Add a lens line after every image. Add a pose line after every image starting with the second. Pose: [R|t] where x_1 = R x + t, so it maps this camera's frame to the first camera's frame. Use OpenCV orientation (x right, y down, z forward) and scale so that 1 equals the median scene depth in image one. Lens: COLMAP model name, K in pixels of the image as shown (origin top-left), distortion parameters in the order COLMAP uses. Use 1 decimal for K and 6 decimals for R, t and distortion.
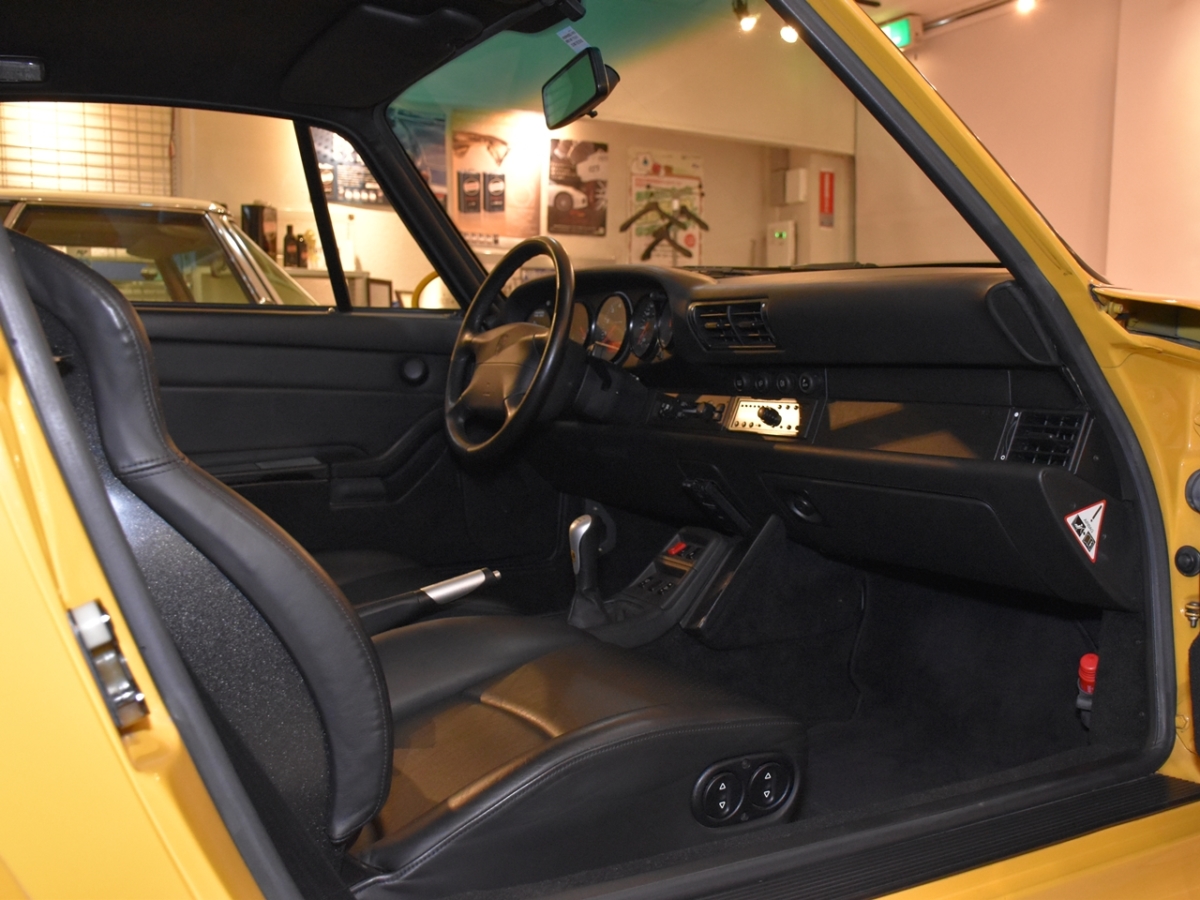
lens RADIAL K [[1272.6, 0, 600.0], [0, 1272.6, 450.0], [0, 0, 1]] dist [-0.164749, -0.000043]
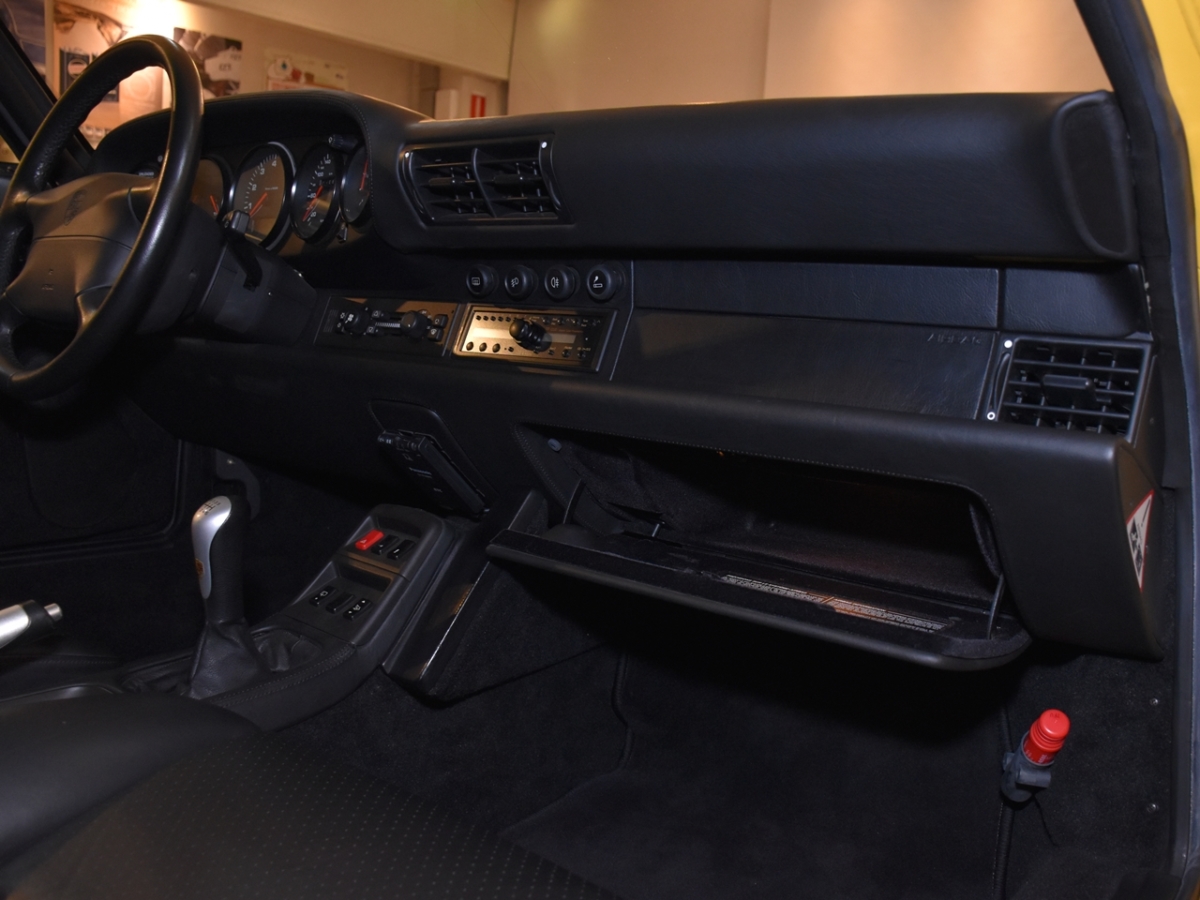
lens RADIAL K [[948.4, 0, 600.0], [0, 948.4, 450.0], [0, 0, 1]] dist [-0.132257, 0.063886]
pose [[0.925252, -0.005439, 0.379315, -0.010915], [-0.023398, 0.997175, 0.071373, -0.003712], [-0.378632, -0.074913, 0.922511, 0.504094]]
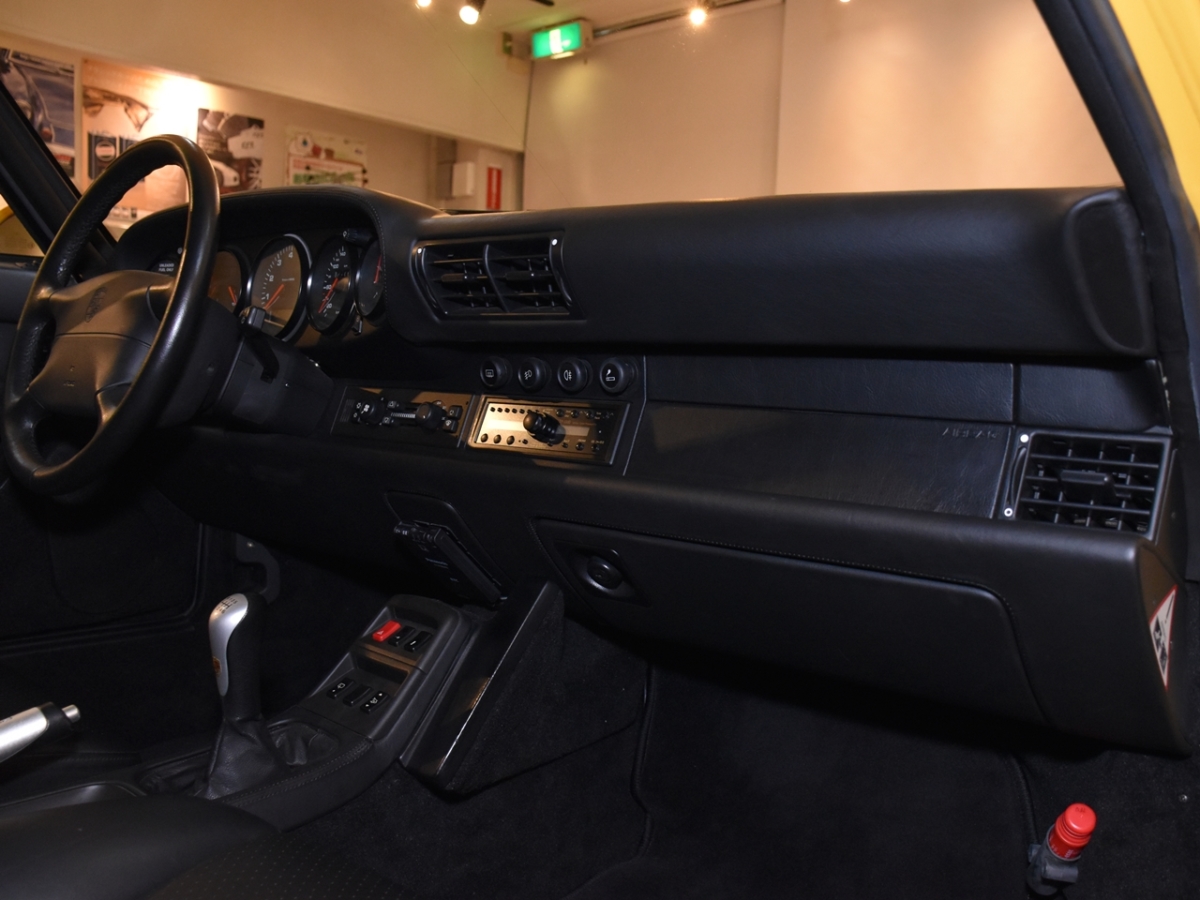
lens RADIAL K [[939.0, 0, 594.2], [0, 939.0, 468.7], [0, 0, 1]] dist [-0.130943, 0.062342]
pose [[0.935521, -0.003042, 0.353258, -0.006621], [-0.010023, 0.999332, 0.035149, -0.020793], [-0.353128, -0.036424, 0.934866, 0.507996]]
